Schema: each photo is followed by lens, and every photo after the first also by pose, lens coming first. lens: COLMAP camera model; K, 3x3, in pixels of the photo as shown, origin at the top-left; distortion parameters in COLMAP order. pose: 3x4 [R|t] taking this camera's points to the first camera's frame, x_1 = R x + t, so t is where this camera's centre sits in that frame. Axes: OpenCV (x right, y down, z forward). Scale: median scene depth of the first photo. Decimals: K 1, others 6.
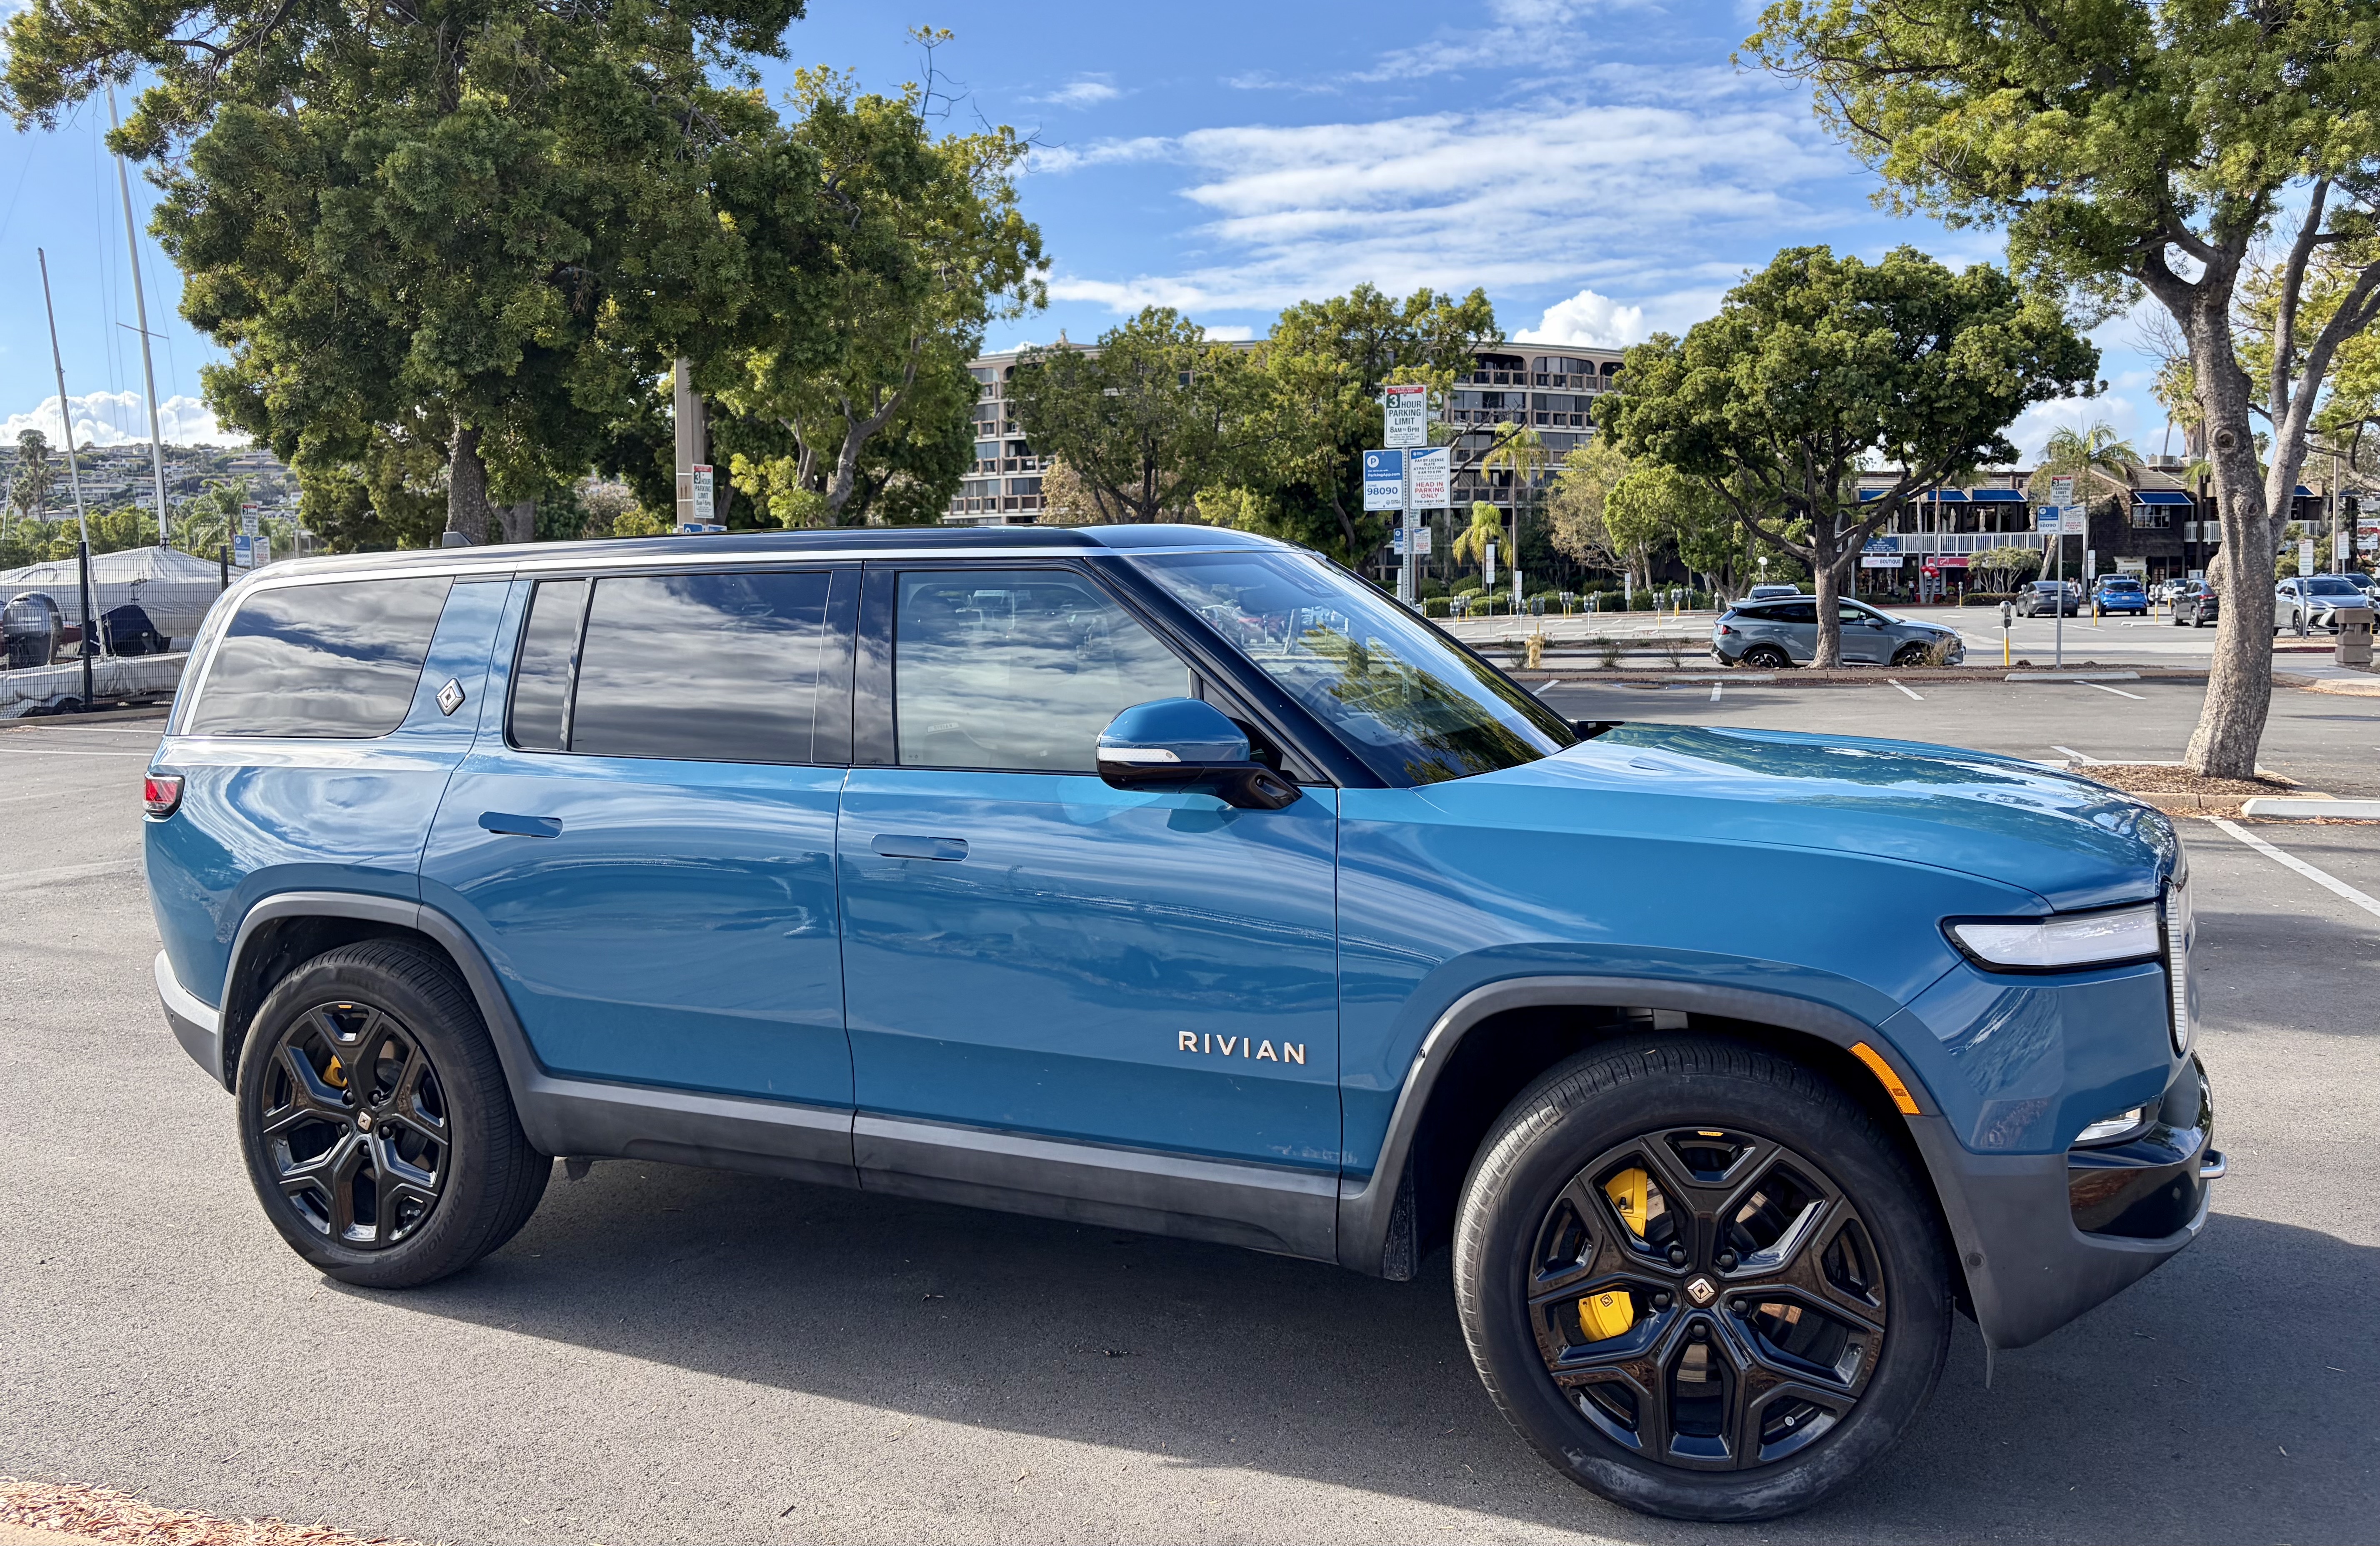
lens RADIAL K [[1791.3, 0, 1166.9], [0, 1791.3, 682.0], [0, 0, 1]] dist [0.038885, -0.010208]
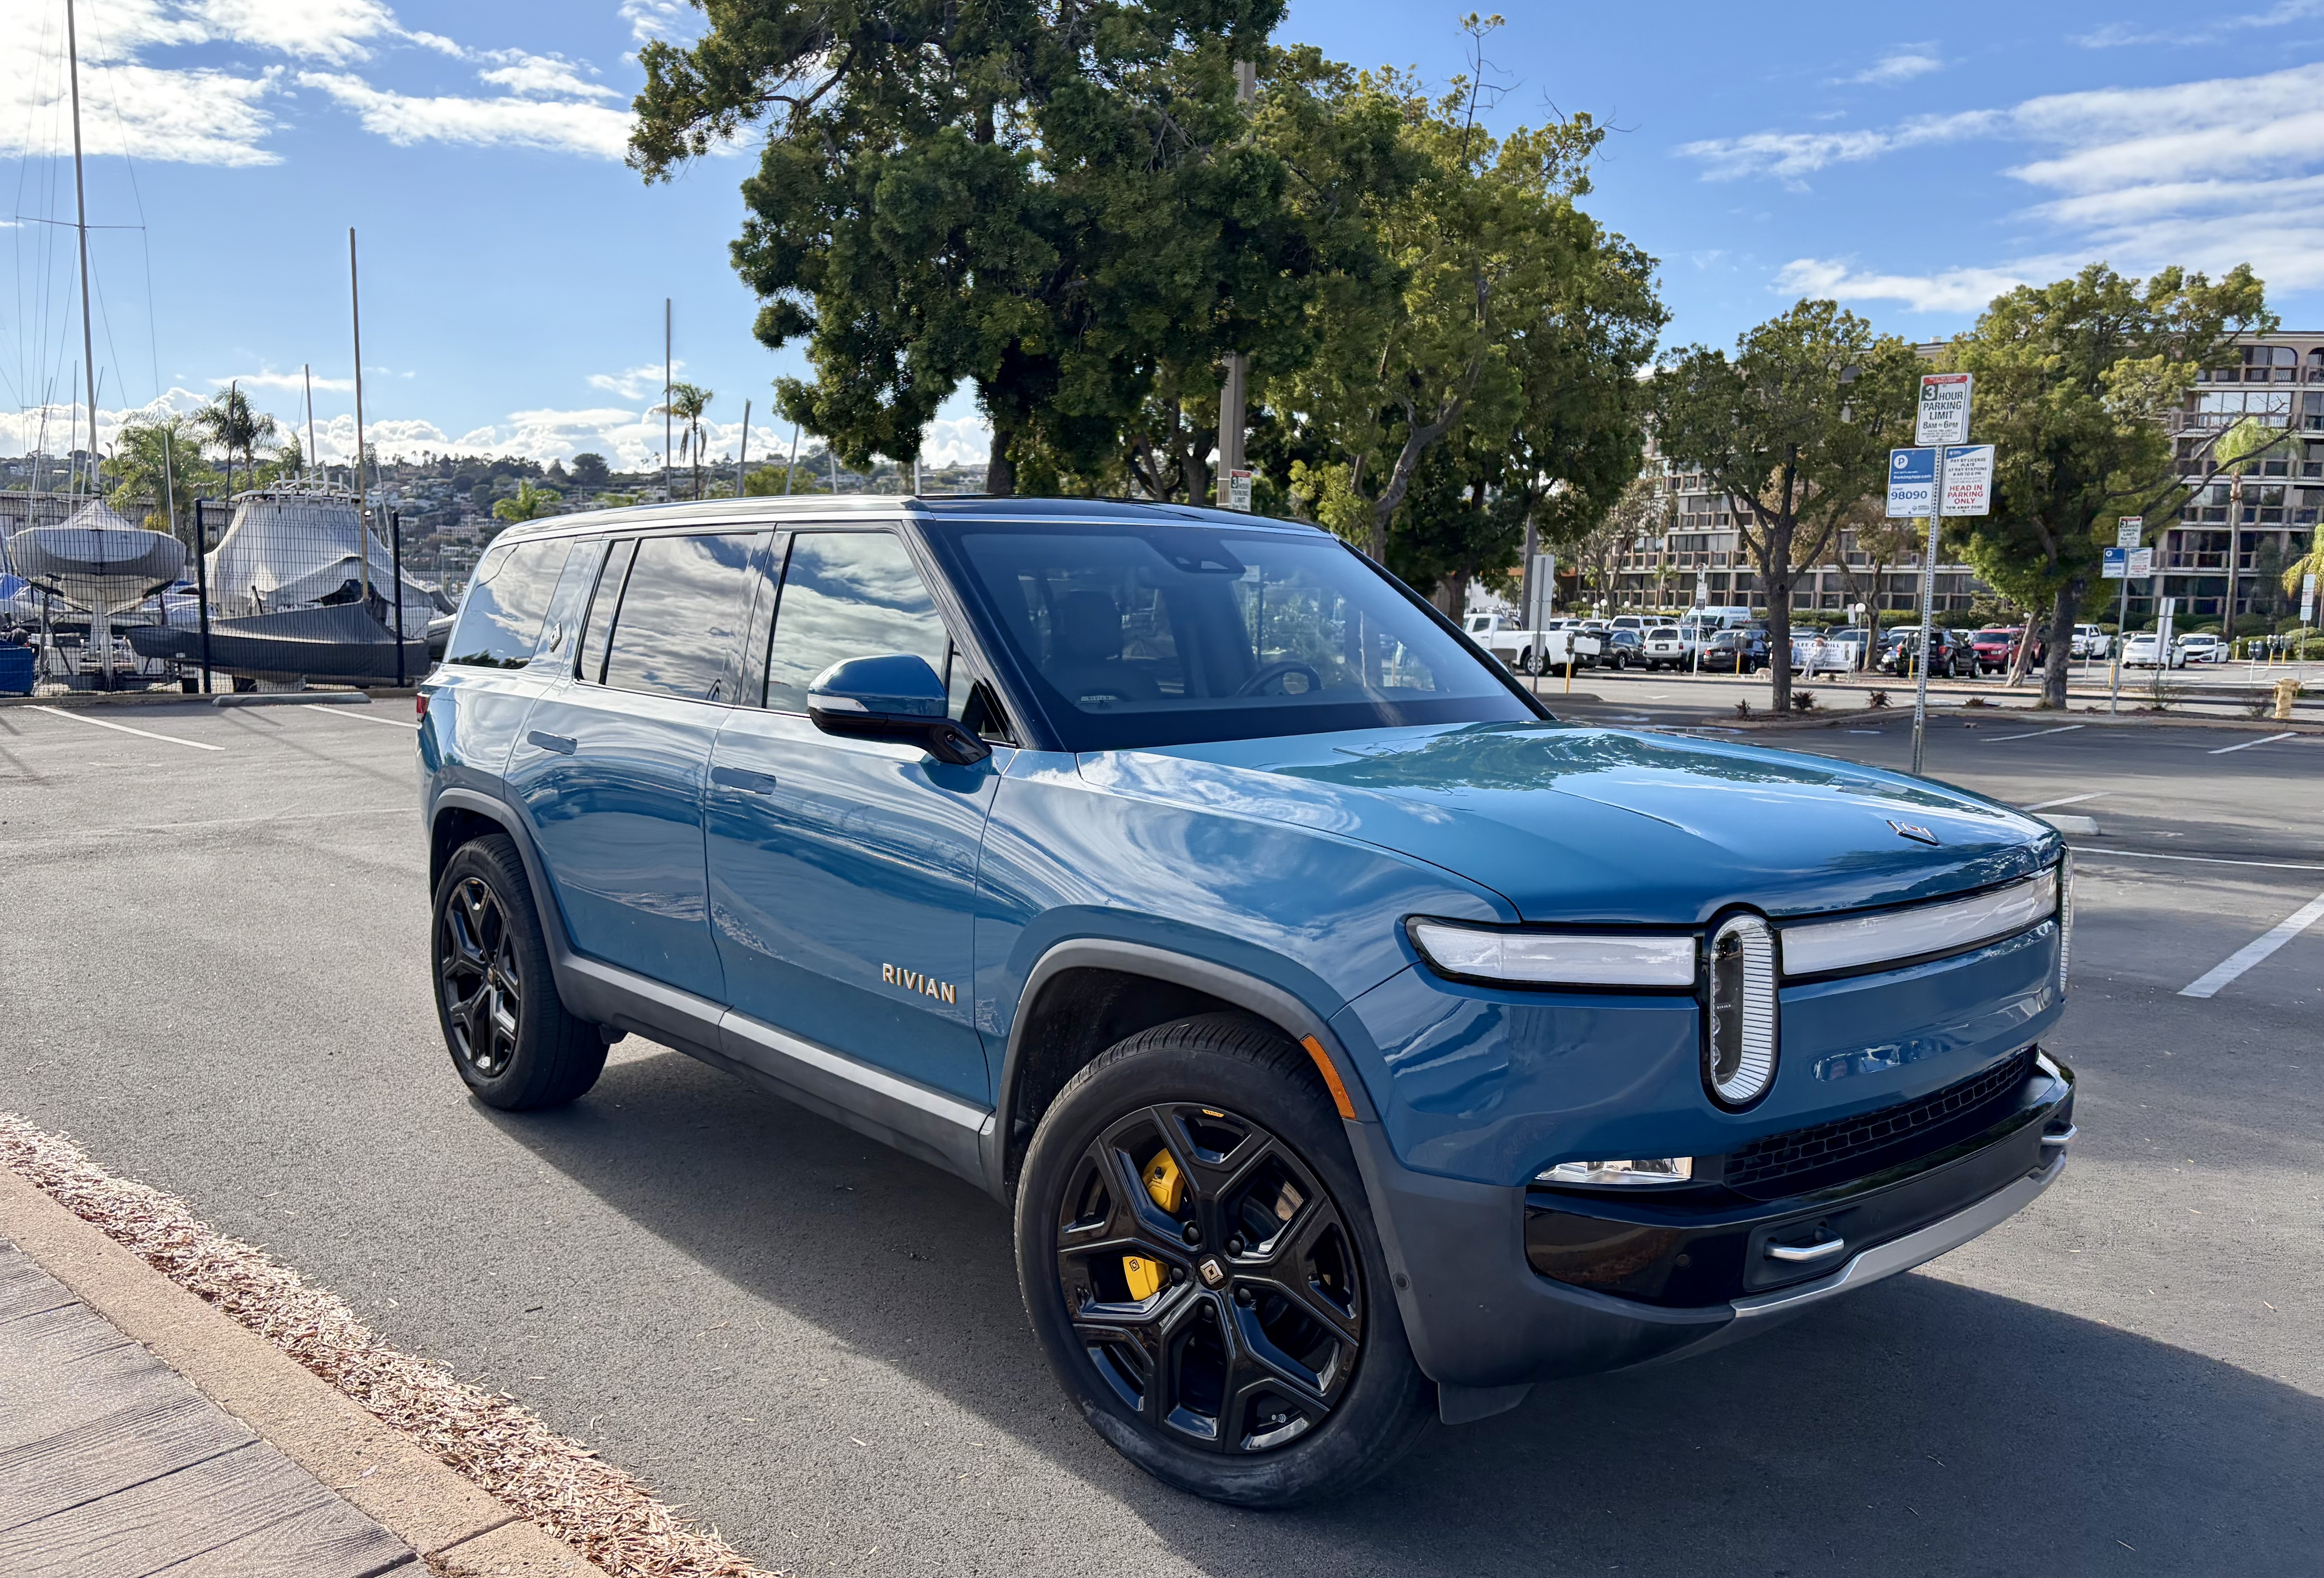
lens RADIAL K [[1741.2, 0, 1129.7], [0, 1741.2, 832.8], [0, 0, 1]] dist [0.060911, -0.066759]
pose [[0.907537, 0.089147, -0.410402, 0.108733], [-0.056724, 0.994276, 0.090540, 0.002669], [0.416124, -0.058888, 0.907399, 0.022681]]
